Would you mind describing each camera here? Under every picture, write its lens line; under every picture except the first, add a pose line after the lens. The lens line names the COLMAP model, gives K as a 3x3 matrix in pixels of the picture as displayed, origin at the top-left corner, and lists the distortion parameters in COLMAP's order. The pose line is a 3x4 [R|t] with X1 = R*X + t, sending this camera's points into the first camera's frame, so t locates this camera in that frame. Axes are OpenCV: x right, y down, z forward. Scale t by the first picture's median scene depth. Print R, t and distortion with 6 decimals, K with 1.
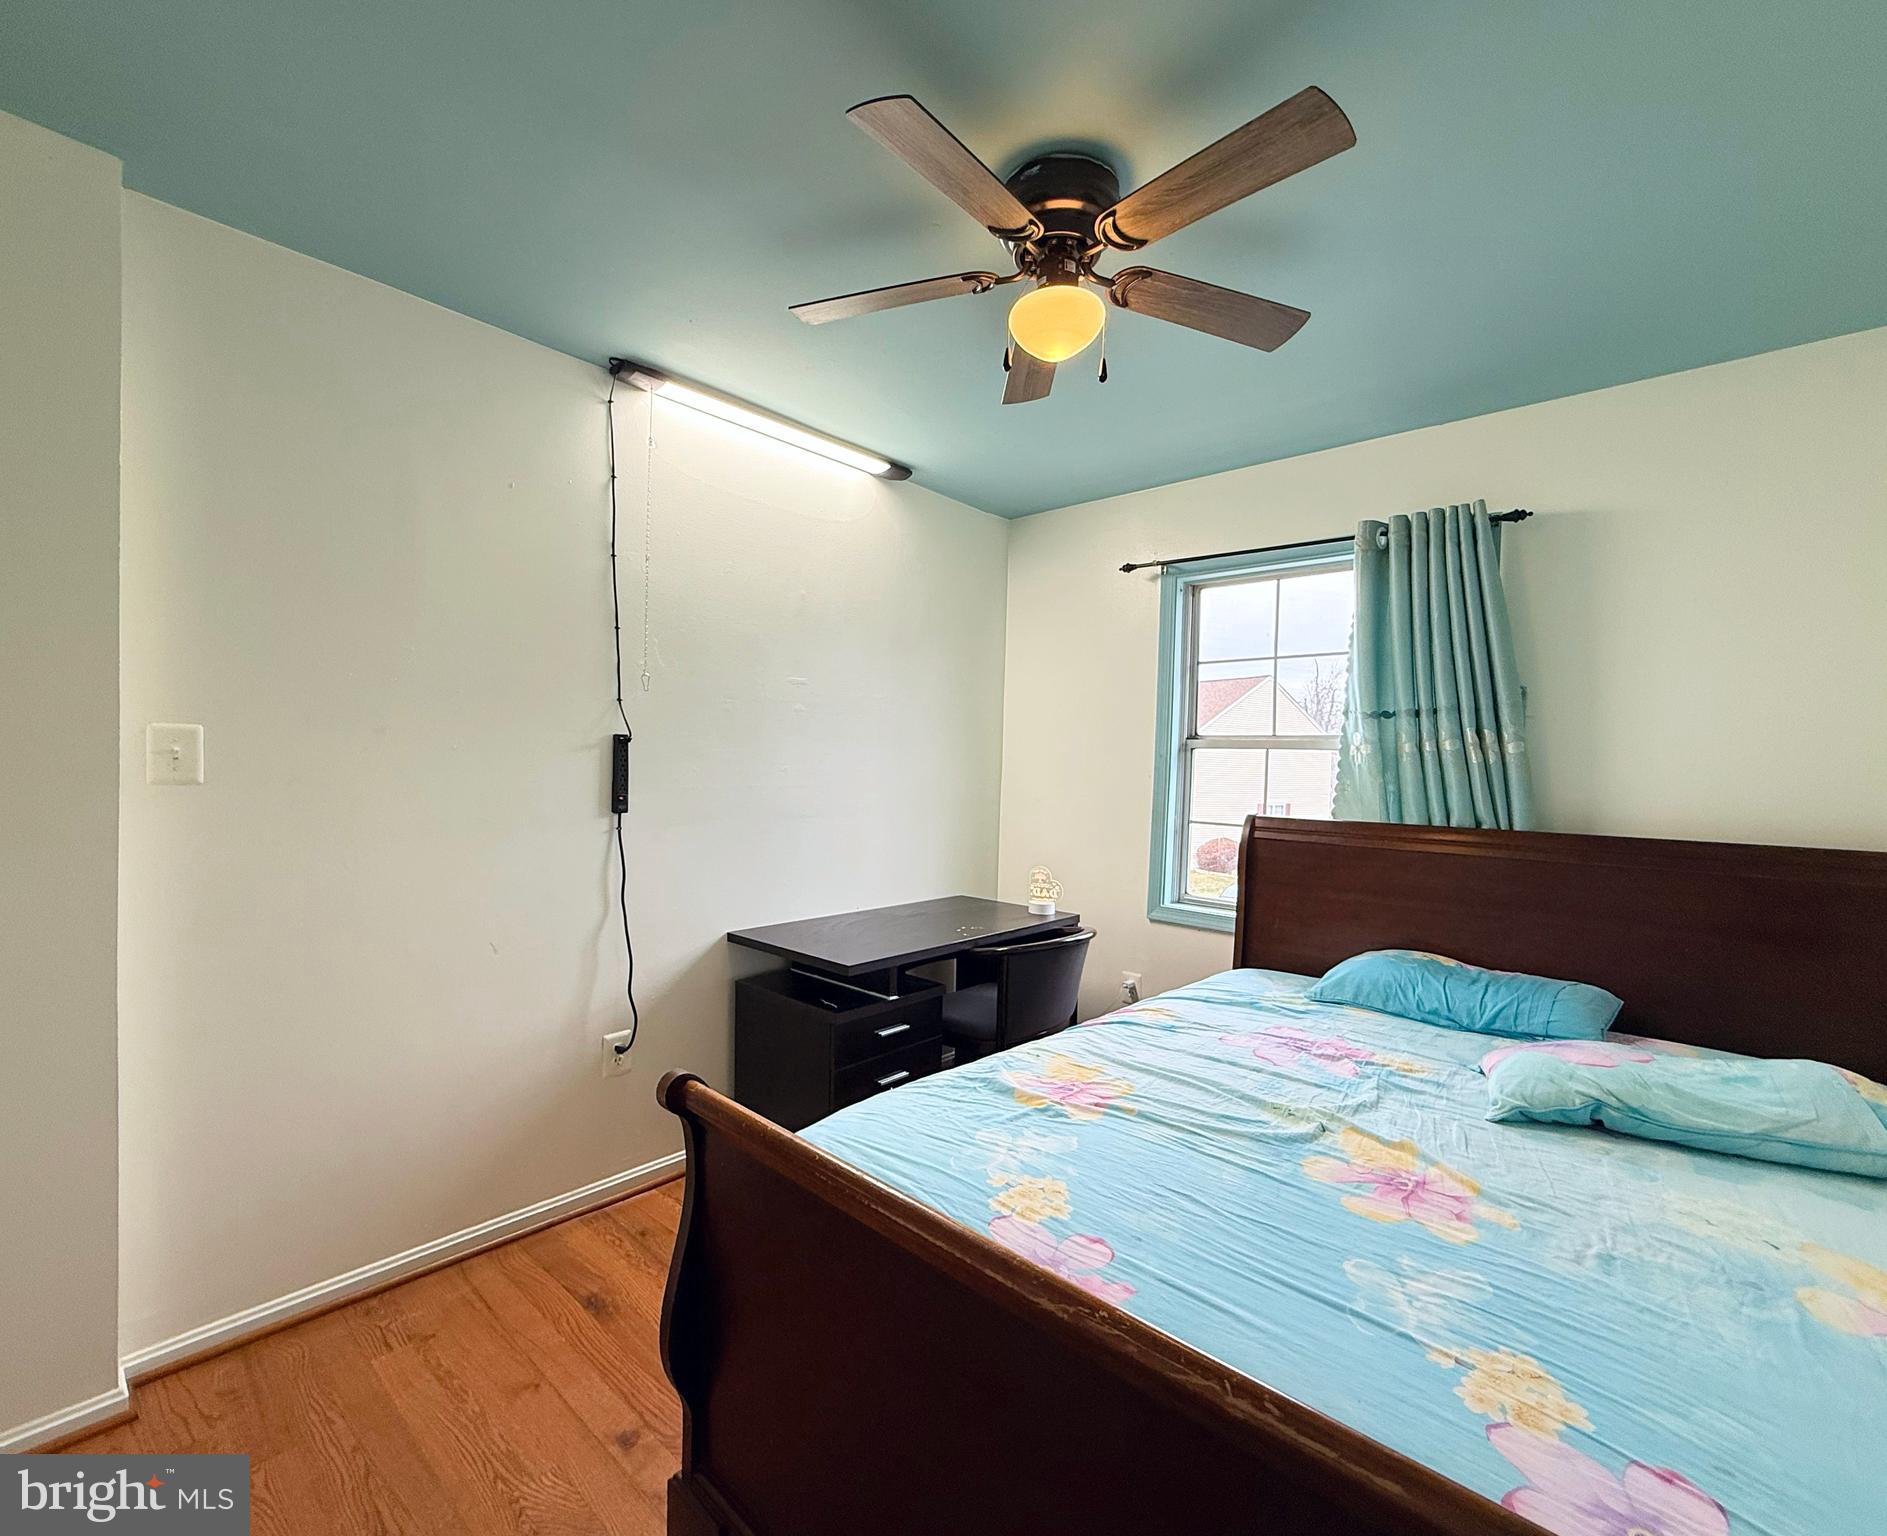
lens RADIAL K [[798.6, 0, 949.0], [0, 798.6, 783.0], [0, 0, 1]] dist [-0.017139, -0.000413]
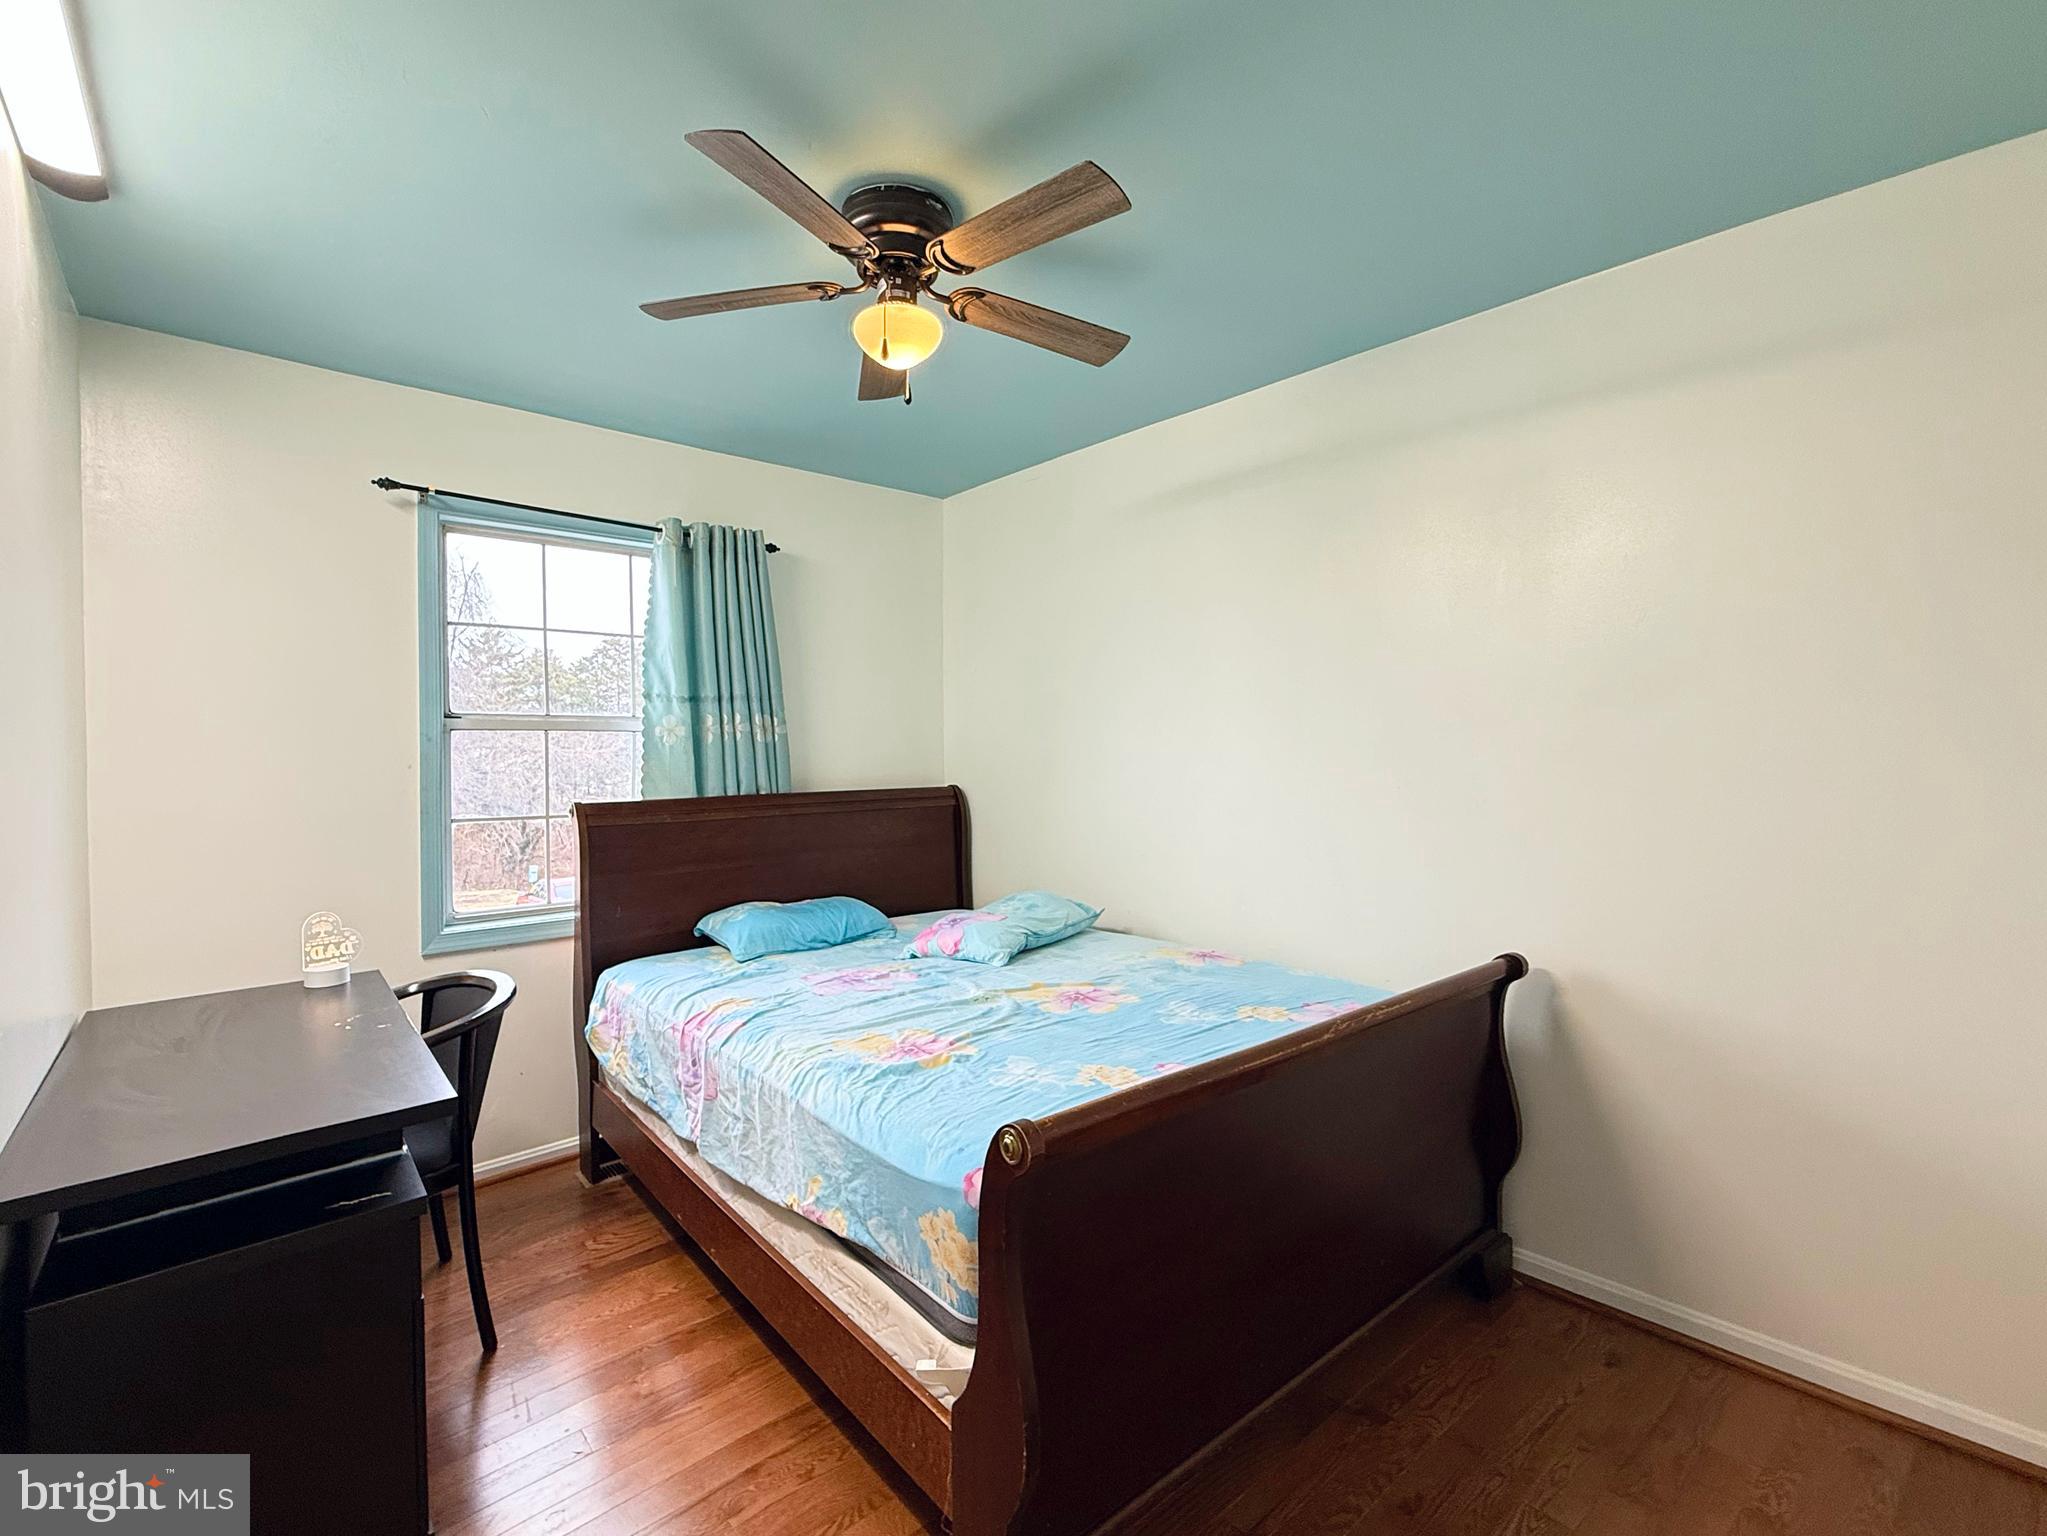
lens RADIAL K [[814.7, 0, 1029.3], [0, 814.7, 747.7], [0, 0, 1]] dist [0.007411, -0.000268]
pose [[0.178217, -0.021939, 0.983747, -0.500323], [0.041990, 0.999010, 0.014672, -0.016805], [-0.983095, 0.038693, 0.178962, 0.356207]]
